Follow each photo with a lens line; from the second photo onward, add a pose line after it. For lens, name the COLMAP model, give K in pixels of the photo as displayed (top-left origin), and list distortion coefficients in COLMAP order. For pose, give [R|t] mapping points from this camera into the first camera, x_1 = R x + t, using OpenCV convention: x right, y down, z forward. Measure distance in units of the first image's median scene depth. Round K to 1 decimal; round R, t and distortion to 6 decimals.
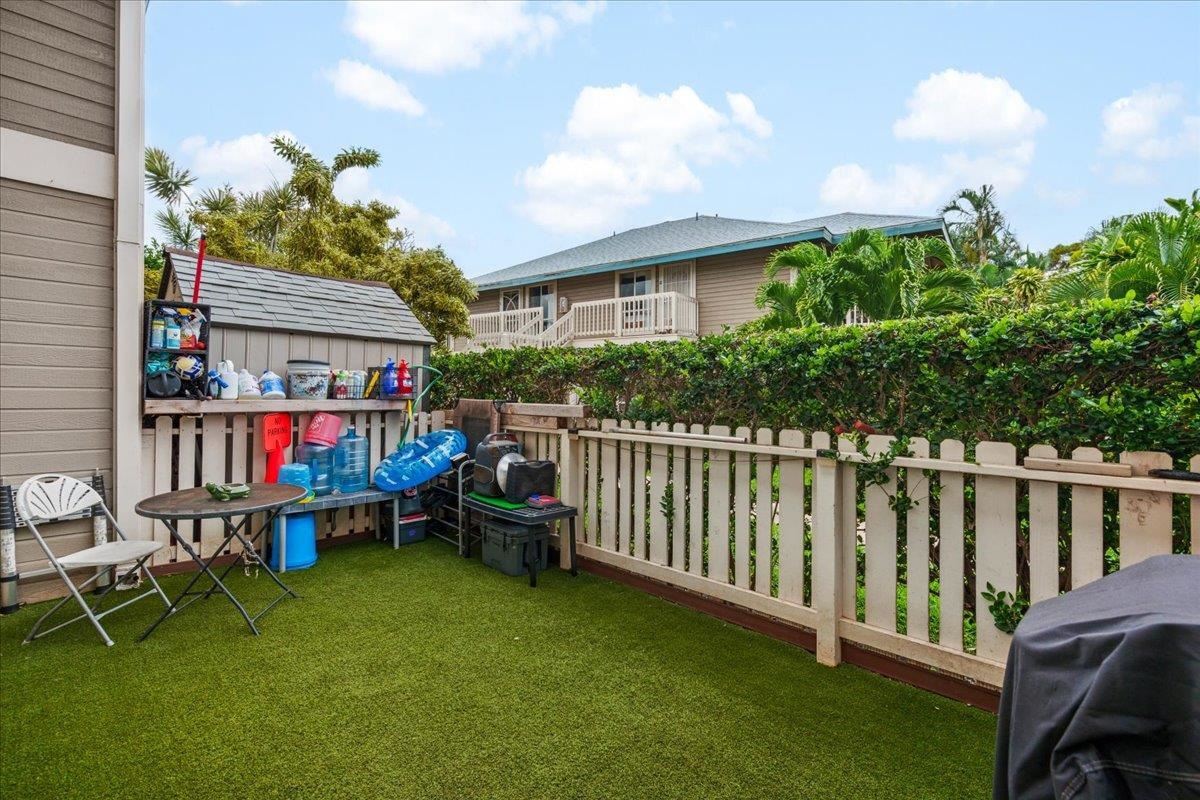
lens RADIAL K [[543.3, 0, 601.4], [0, 543.3, 398.8], [0, 0, 1]] dist [-0.001141, 0.000549]
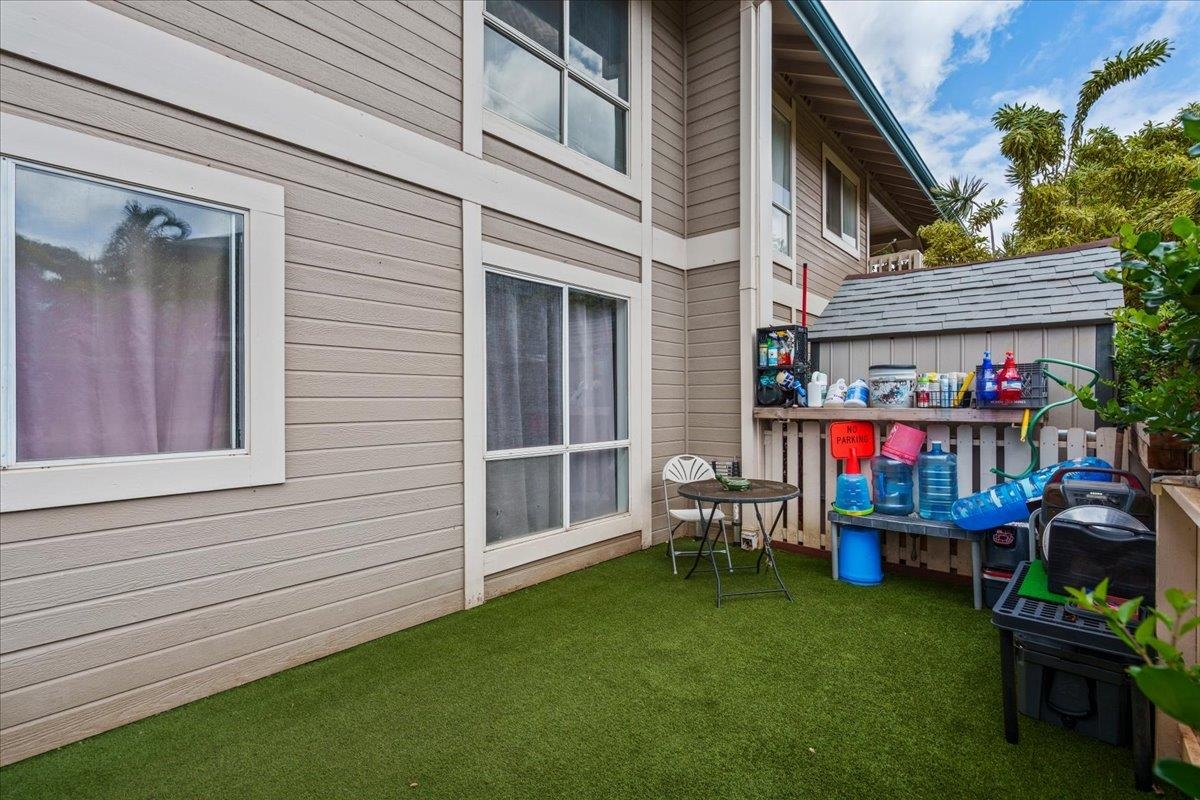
lens RADIAL K [[540.1, 0, 602.2], [0, 540.1, 413.6], [0, 0, 1]] dist [-0.001681, -0.000021]
pose [[0.041406, 0.012461, -0.999065, 0.323114], [-0.005317, 0.999911, 0.012251, 0.002165], [0.999128, 0.004805, 0.041468, 0.439868]]
